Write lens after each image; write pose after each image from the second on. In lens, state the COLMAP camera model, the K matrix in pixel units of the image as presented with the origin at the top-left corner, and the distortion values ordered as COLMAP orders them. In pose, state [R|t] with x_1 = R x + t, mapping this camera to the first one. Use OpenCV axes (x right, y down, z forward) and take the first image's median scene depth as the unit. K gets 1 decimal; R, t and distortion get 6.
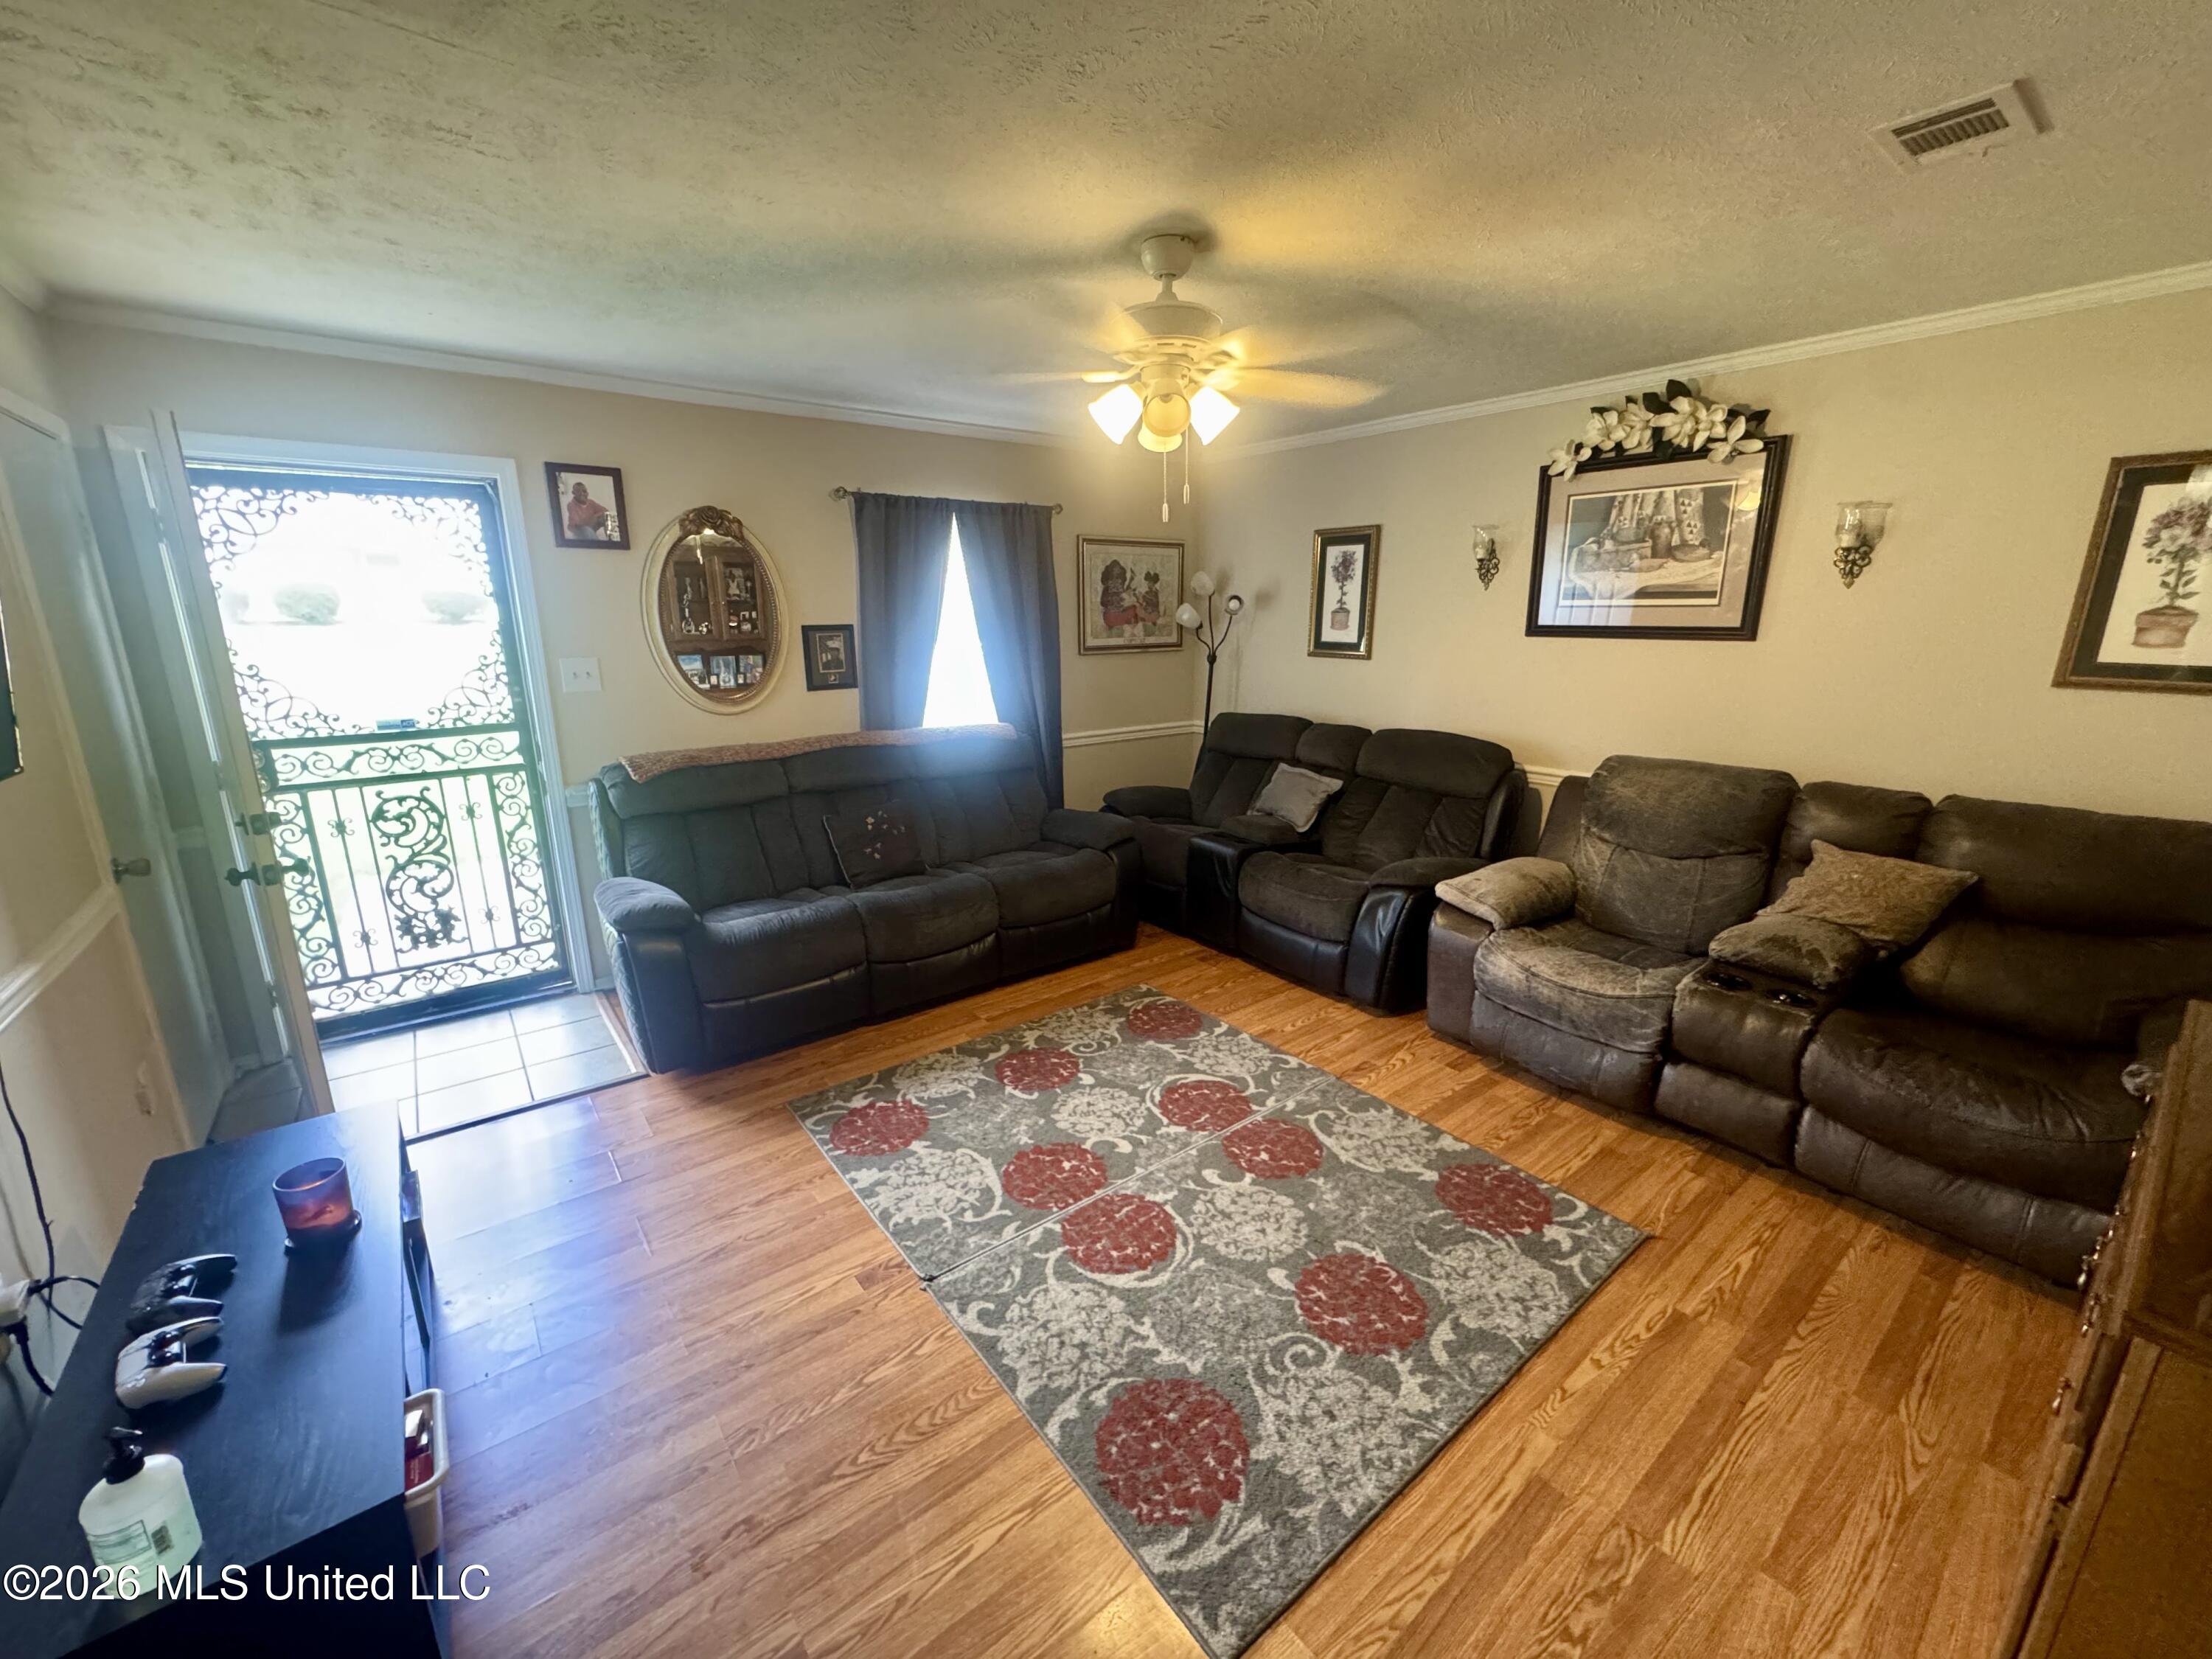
lens RADIAL K [[886.2, 0, 1105.8], [0, 886.2, 825.5], [0, 0, 1]] dist [-0.001693, -0.000226]
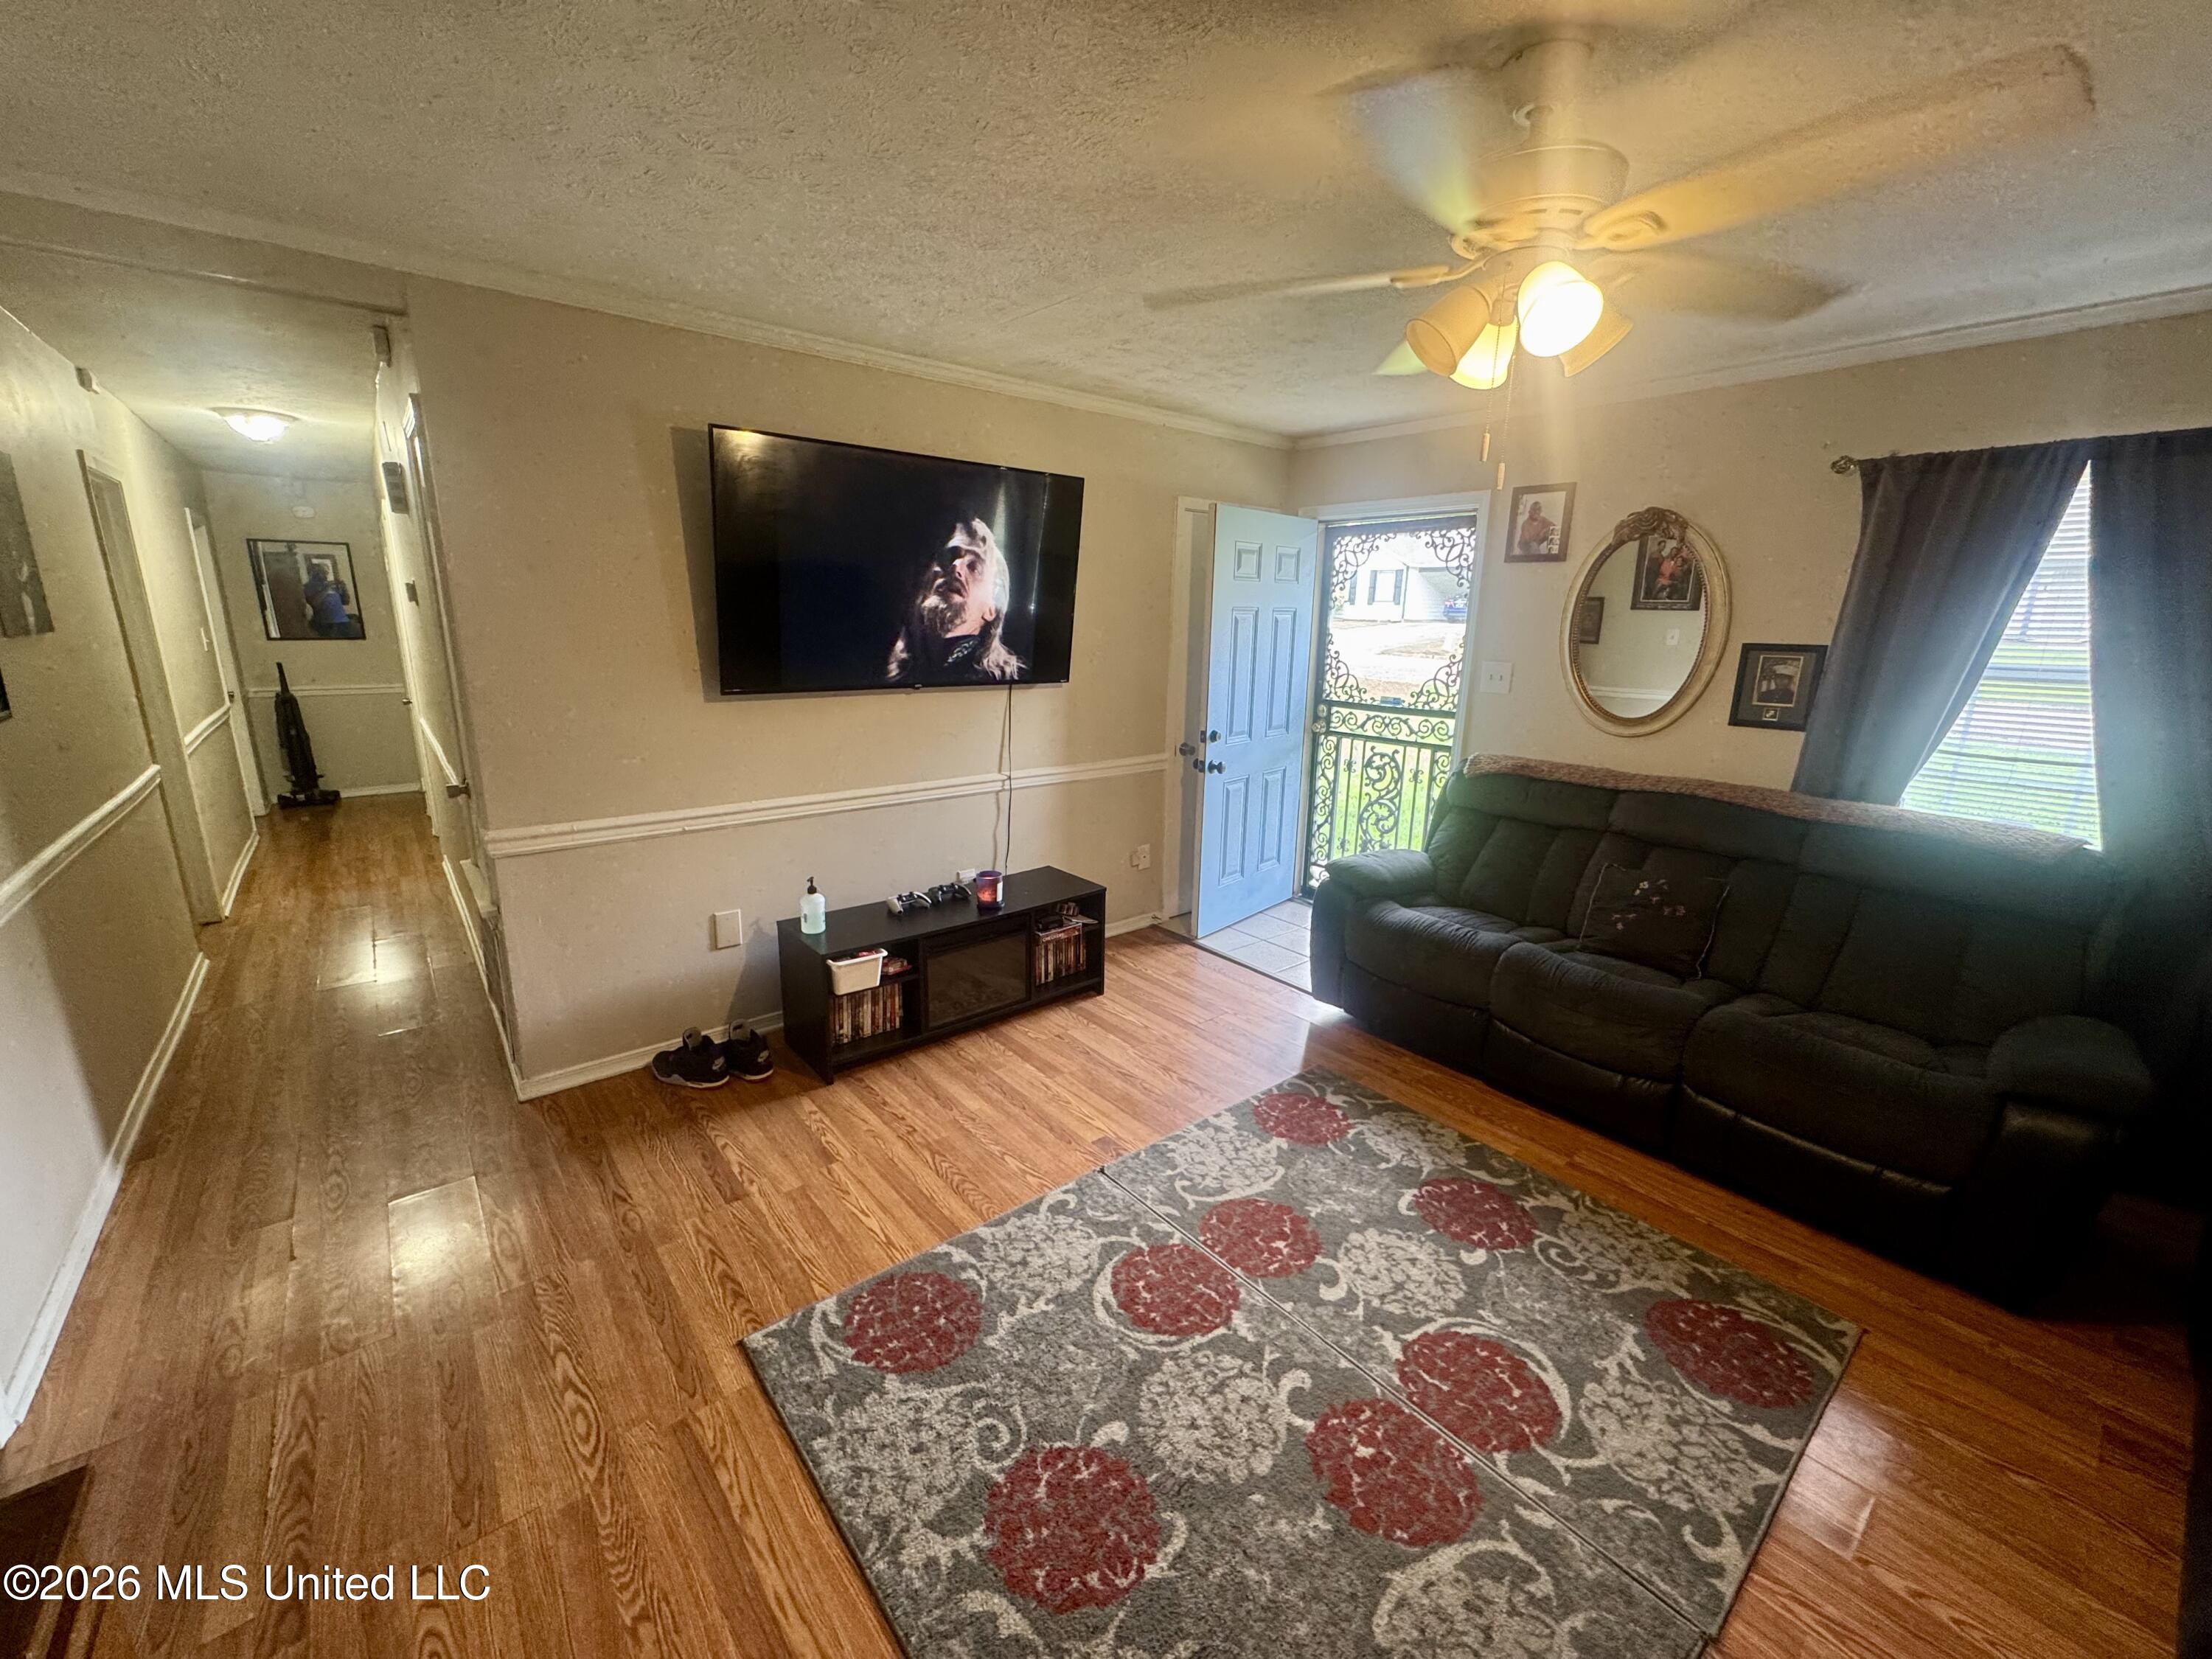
lens RADIAL K [[886.2, 0, 1105.8], [0, 886.2, 825.5], [0, 0, 1]] dist [-0.001693, -0.000226]
pose [[0.024024, 0.236415, -0.971355, 0.724059], [-0.253406, 0.941343, 0.222843, -0.165953], [0.967062, 0.240794, 0.082523, 0.671112]]
